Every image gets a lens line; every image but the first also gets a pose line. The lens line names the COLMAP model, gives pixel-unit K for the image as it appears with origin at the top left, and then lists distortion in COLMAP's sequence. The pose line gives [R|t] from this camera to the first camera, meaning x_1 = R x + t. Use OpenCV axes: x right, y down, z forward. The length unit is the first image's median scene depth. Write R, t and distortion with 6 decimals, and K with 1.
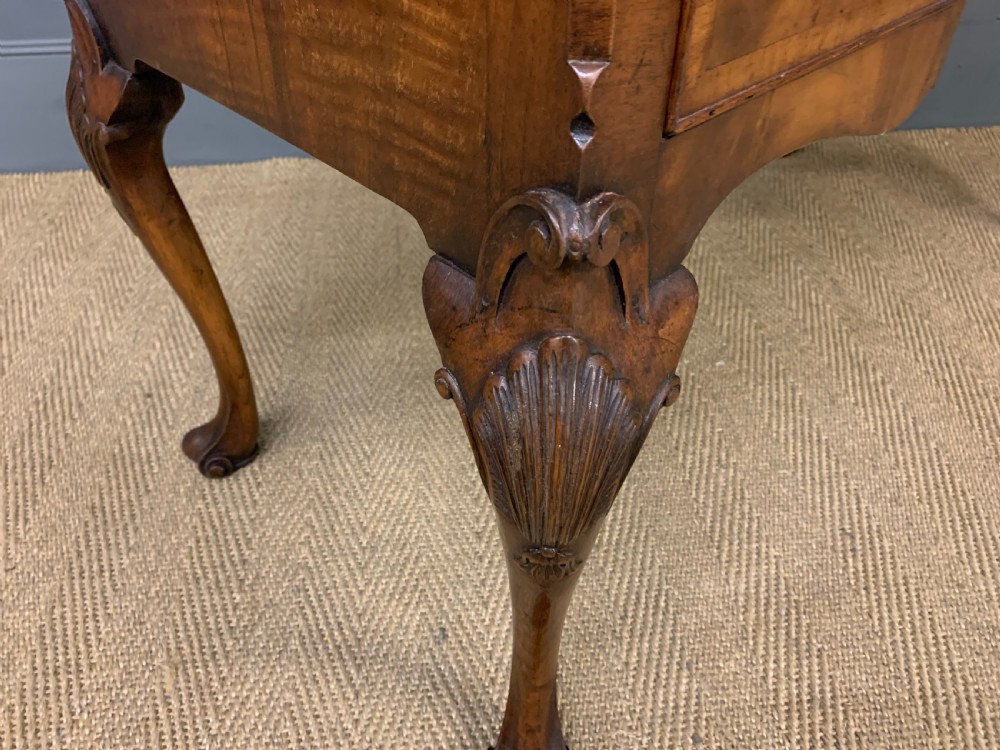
lens RADIAL K [[755.2, 0, 486.1], [0, 755.2, 374.7], [0, 0, 1]] dist [0.012161, -0.005795]
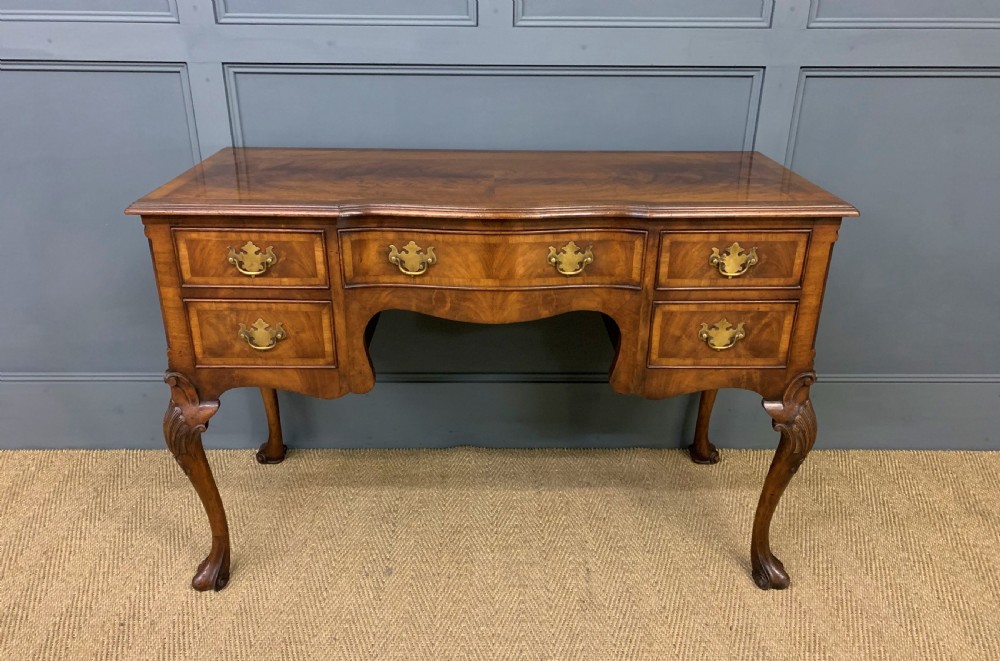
lens RADIAL K [[766.3, 0, 497.9], [0, 766.3, 357.2], [0, 0, 1]] dist [0.009945, -0.002238]
pose [[0.996026, 0.047891, -0.075097, 0.497519], [-0.066125, 0.962458, -0.263254, -0.158506], [0.059670, 0.267173, 0.961799, -0.754580]]
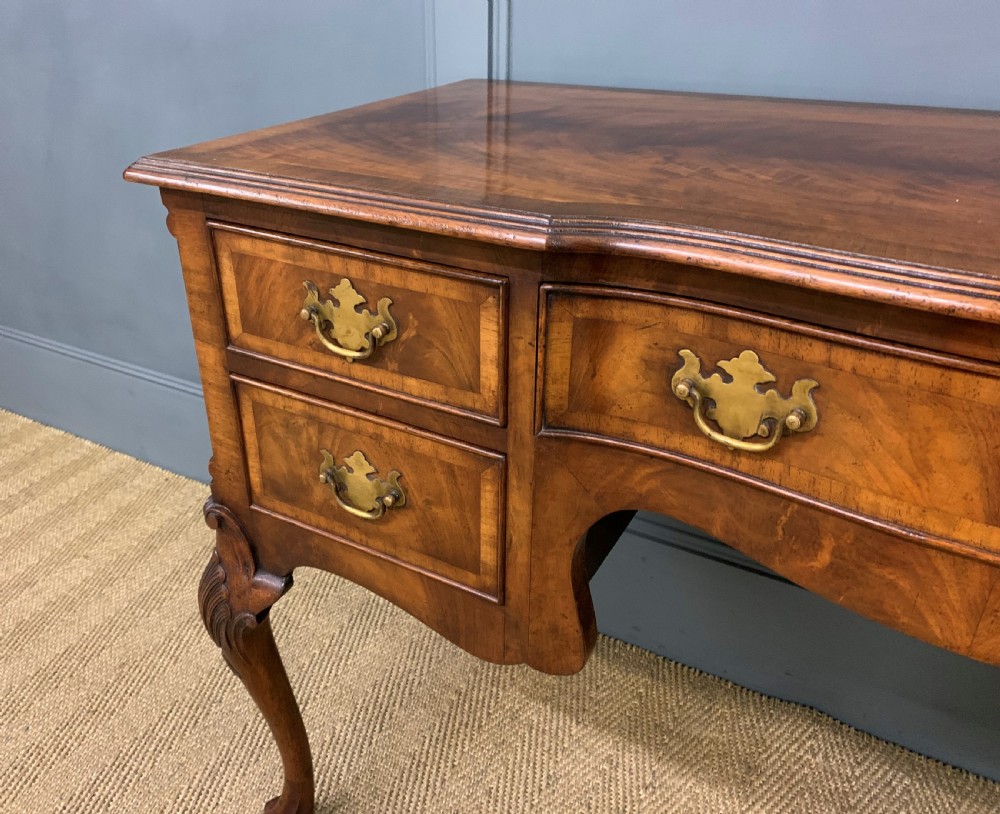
lens RADIAL K [[814.5, 0, 463.4], [0, 814.5, 400.5], [0, 0, 1]] dist [0.054843, -0.053224]
pose [[0.805735, 0.268175, -0.528085, 0.334121], [-0.379954, 0.918012, -0.113532, -0.630999], [0.454342, 0.292124, 0.841568, 0.157675]]
